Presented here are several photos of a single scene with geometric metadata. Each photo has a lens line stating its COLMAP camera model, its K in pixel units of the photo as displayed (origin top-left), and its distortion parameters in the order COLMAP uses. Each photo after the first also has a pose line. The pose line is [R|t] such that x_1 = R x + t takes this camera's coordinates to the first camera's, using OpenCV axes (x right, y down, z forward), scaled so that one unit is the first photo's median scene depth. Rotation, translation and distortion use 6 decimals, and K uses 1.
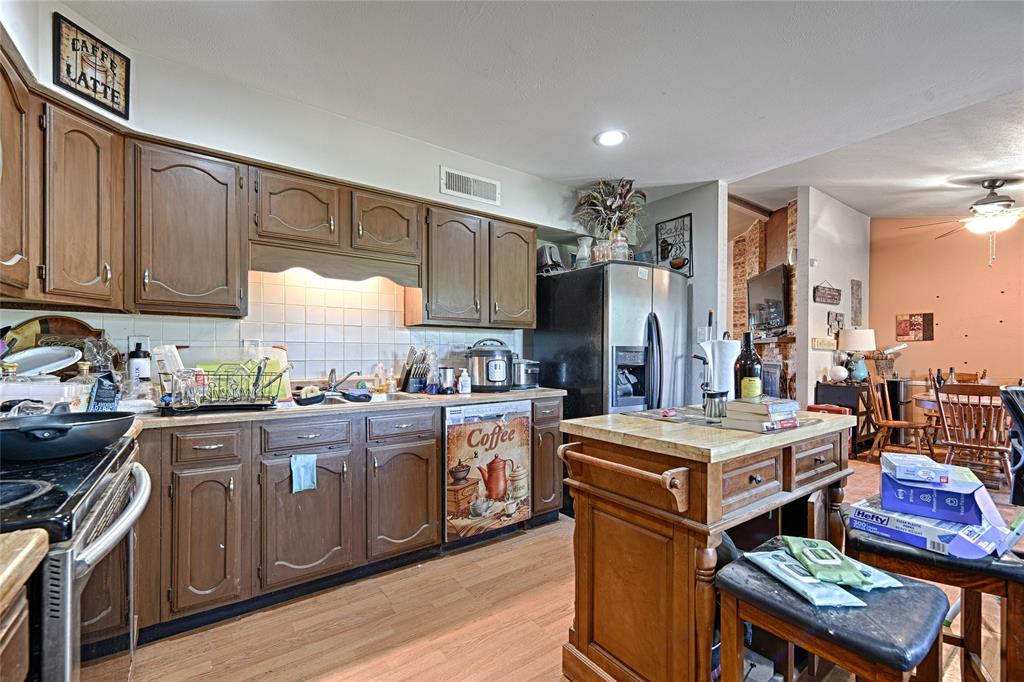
lens RADIAL K [[426.0, 0, 510.4], [0, 426.0, 351.8], [0, 0, 1]] dist [0.000240, 0.000030]
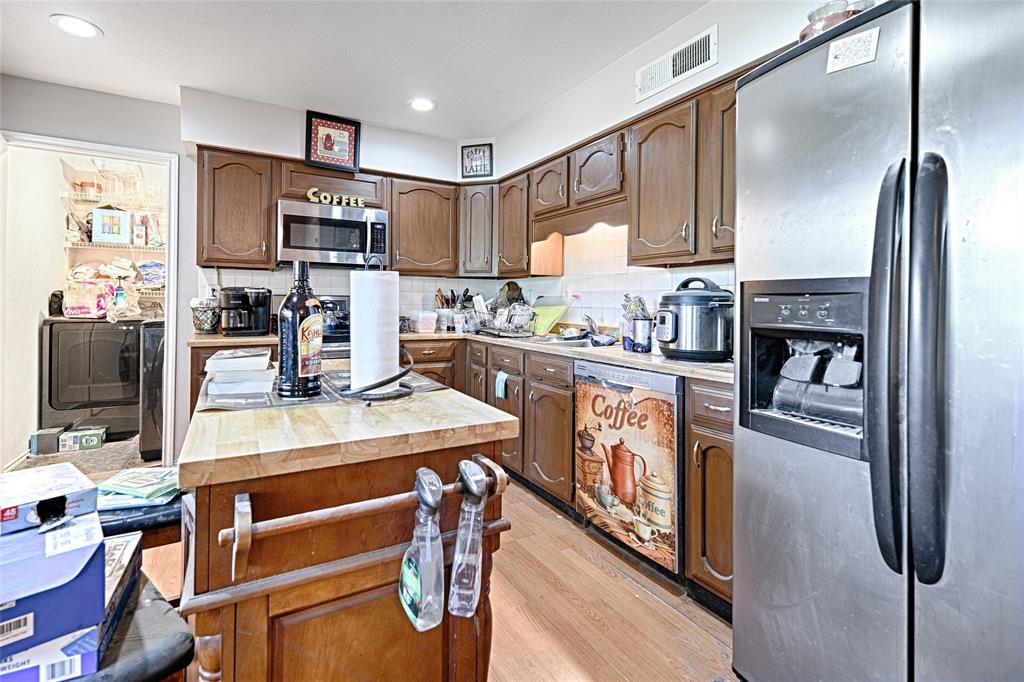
lens RADIAL K [[466.6, 0, 510.8], [0, 466.6, 302.1], [0, 0, 1]] dist [0.000720, 0.000060]
pose [[-0.100371, -0.004920, -0.994938, 0.790694], [-0.011160, 0.999930, -0.003819, 0.012774], [0.994888, 0.010720, -0.100418, 0.900721]]
